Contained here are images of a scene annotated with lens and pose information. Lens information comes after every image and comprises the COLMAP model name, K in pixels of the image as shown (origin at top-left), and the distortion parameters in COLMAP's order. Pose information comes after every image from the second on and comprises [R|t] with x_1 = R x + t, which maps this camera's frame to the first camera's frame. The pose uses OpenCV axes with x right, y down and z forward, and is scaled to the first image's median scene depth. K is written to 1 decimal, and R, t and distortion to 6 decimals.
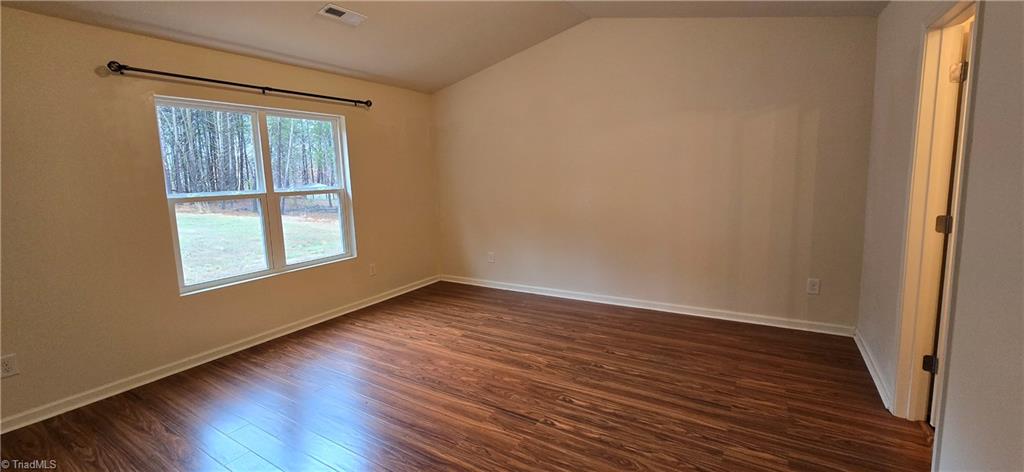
lens RADIAL K [[421.1, 0, 510.2], [0, 421.1, 225.2], [0, 0, 1]] dist [-0.001902, -0.000233]
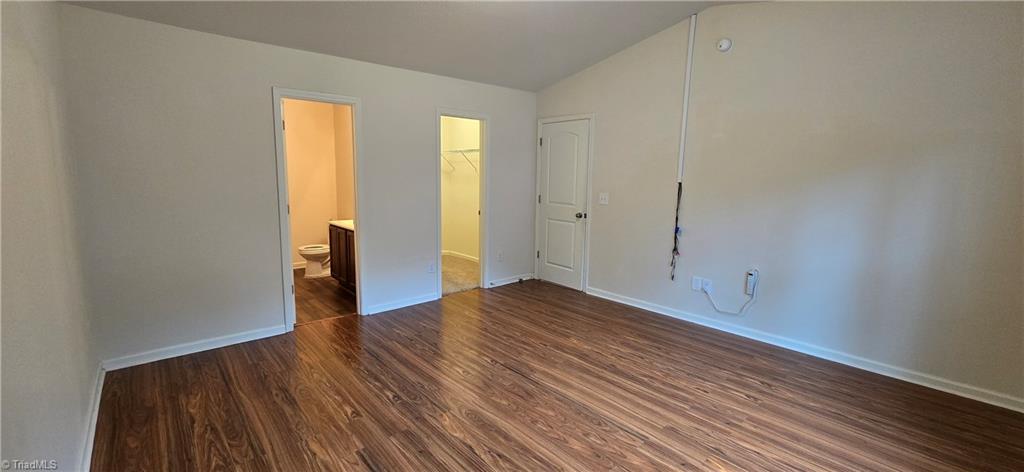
lens RADIAL K [[421.1, 0, 510.2], [0, 421.1, 225.2], [0, 0, 1]] dist [-0.001902, -0.000233]
pose [[-0.957906, -0.010468, 0.286889, -0.284500], [0.057401, 0.972171, 0.227133, -0.215178], [-0.281283, 0.234040, -0.930648, 1.808818]]
